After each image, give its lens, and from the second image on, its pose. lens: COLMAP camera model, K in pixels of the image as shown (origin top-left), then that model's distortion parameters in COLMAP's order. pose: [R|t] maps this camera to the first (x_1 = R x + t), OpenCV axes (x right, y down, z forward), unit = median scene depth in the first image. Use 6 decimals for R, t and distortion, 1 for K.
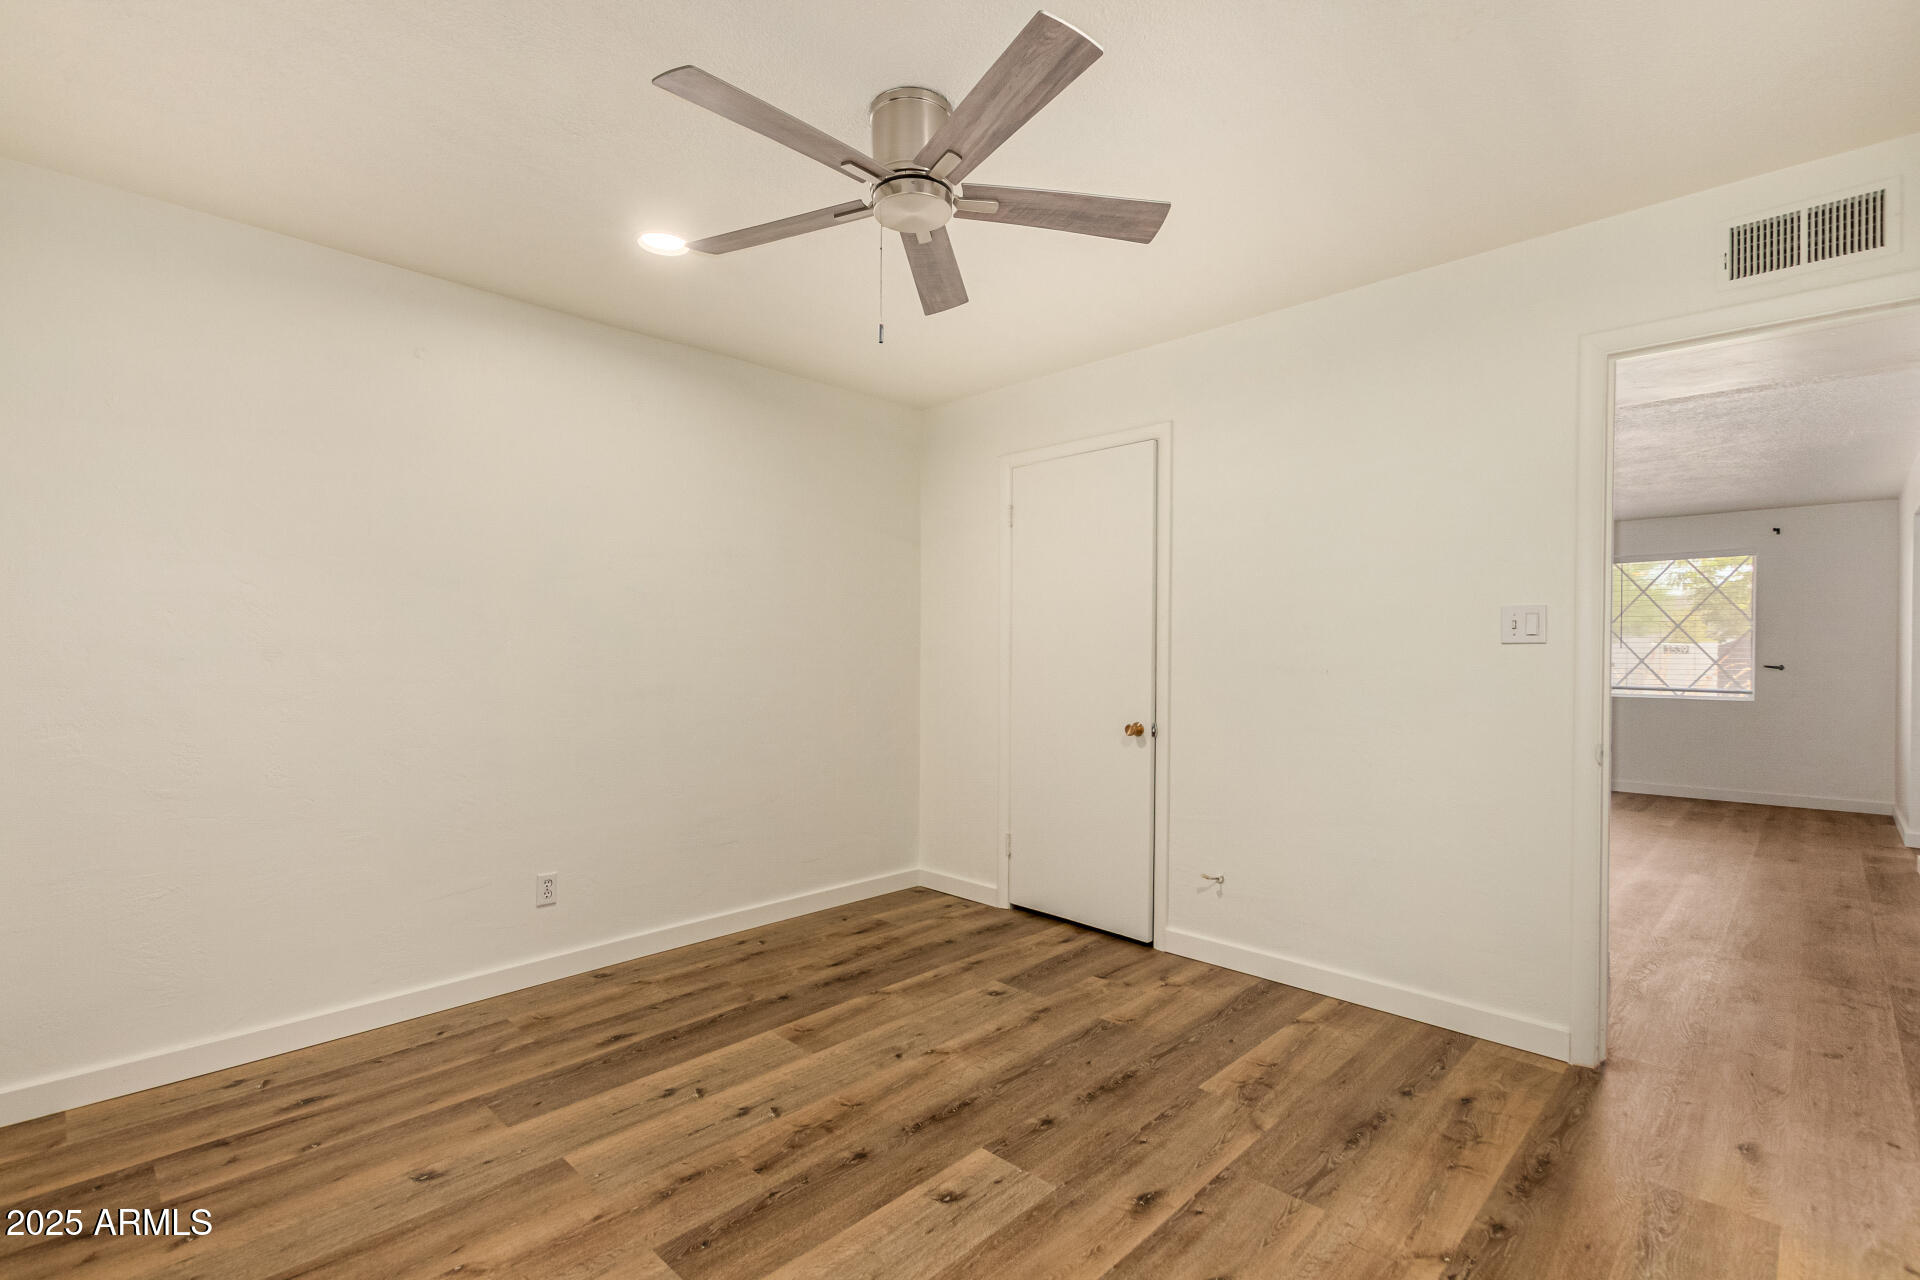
lens RADIAL K [[889.3, 0, 960.3], [0, 889.3, 644.3], [0, 0, 1]] dist [-0.000236, -0.000372]
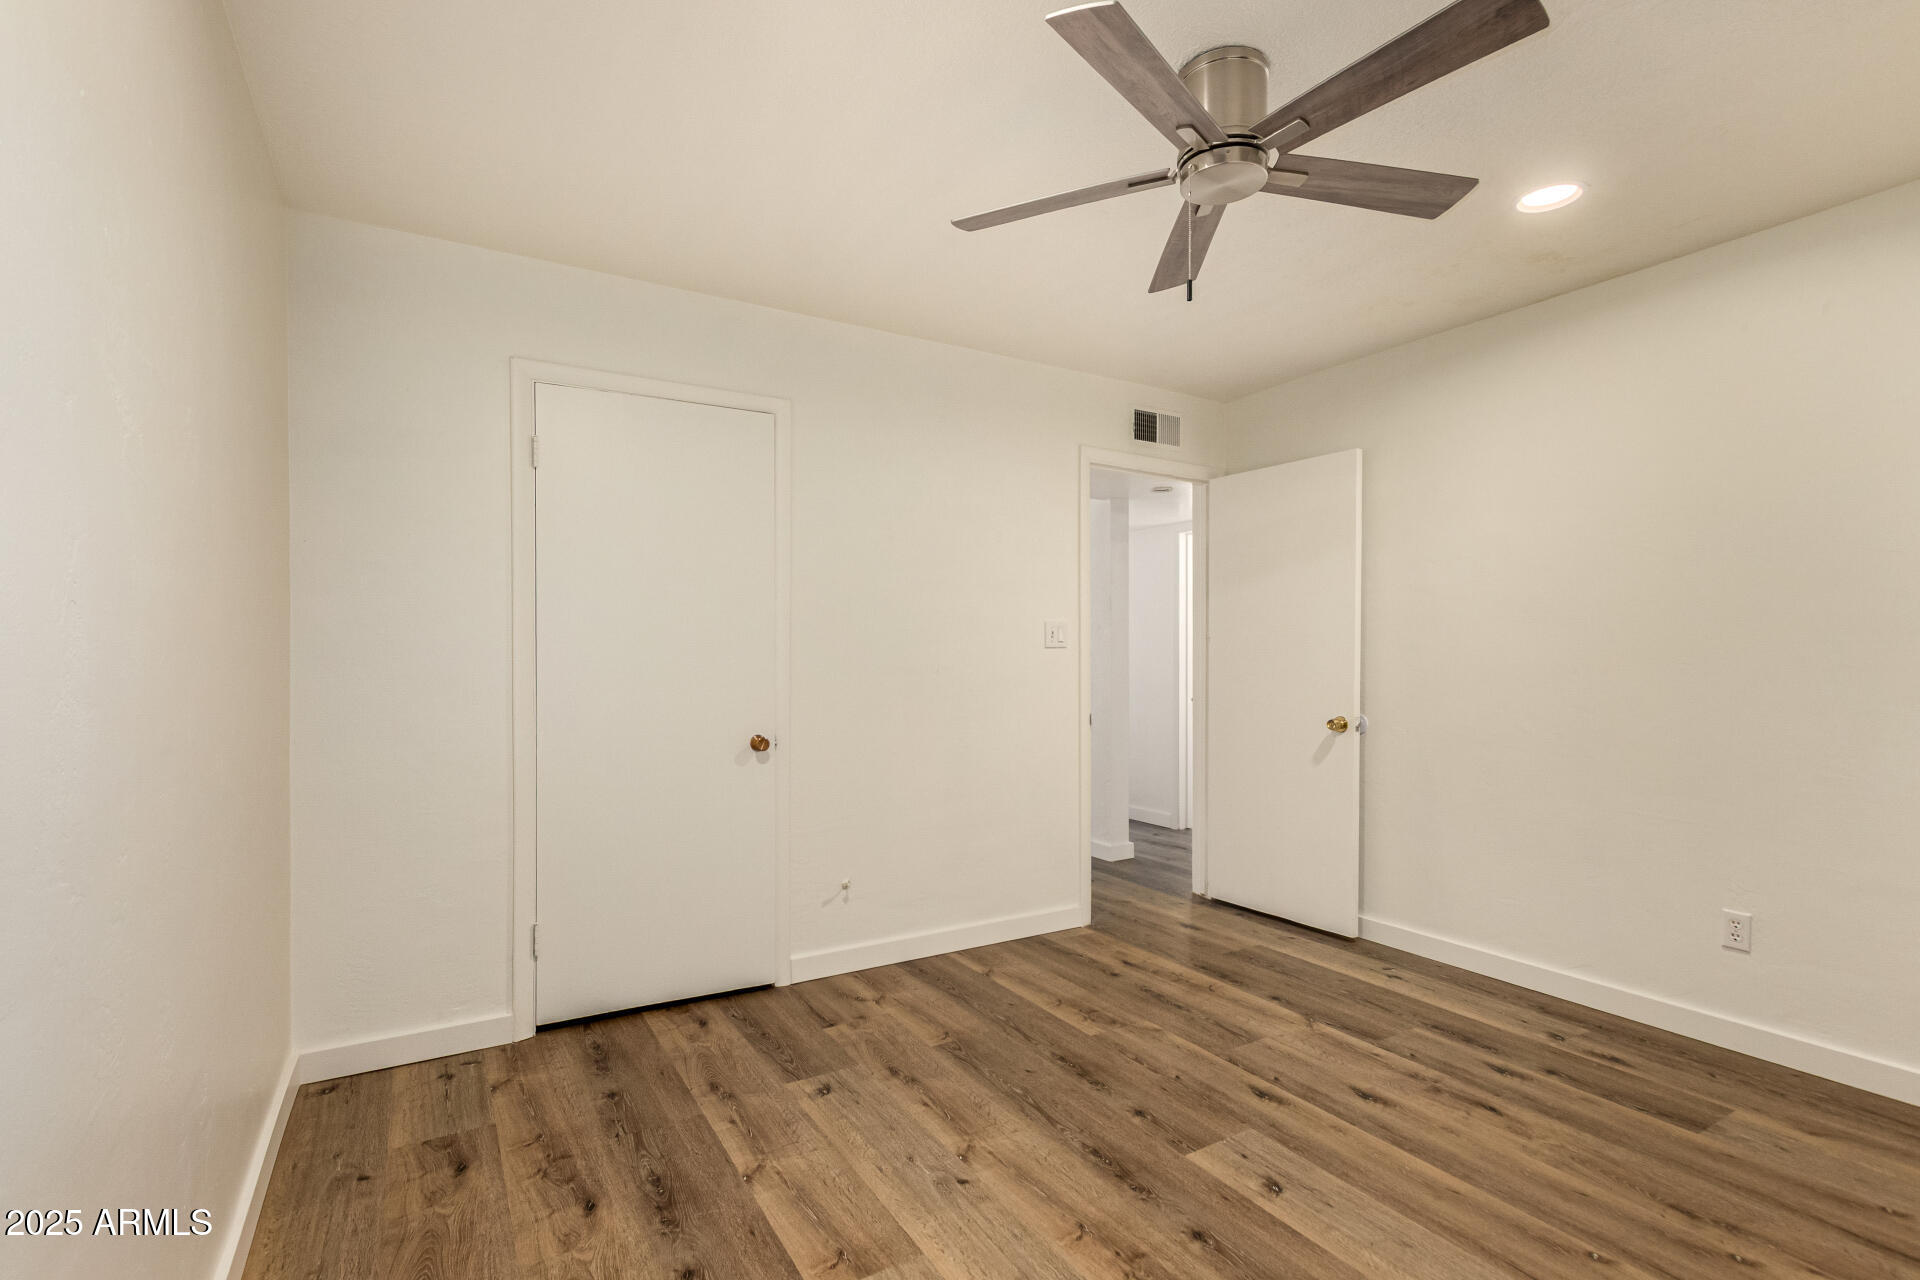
lens RADIAL K [[884.4, 0, 958.9], [0, 884.4, 656.1], [0, 0, 1]] dist [0.002825, -0.000399]
pose [[0.255747, -0.005111, 0.966730, -0.769912], [-0.004870, 0.999967, 0.006575, 0.002326], [-0.966731, -0.006390, 0.255714, 0.770380]]
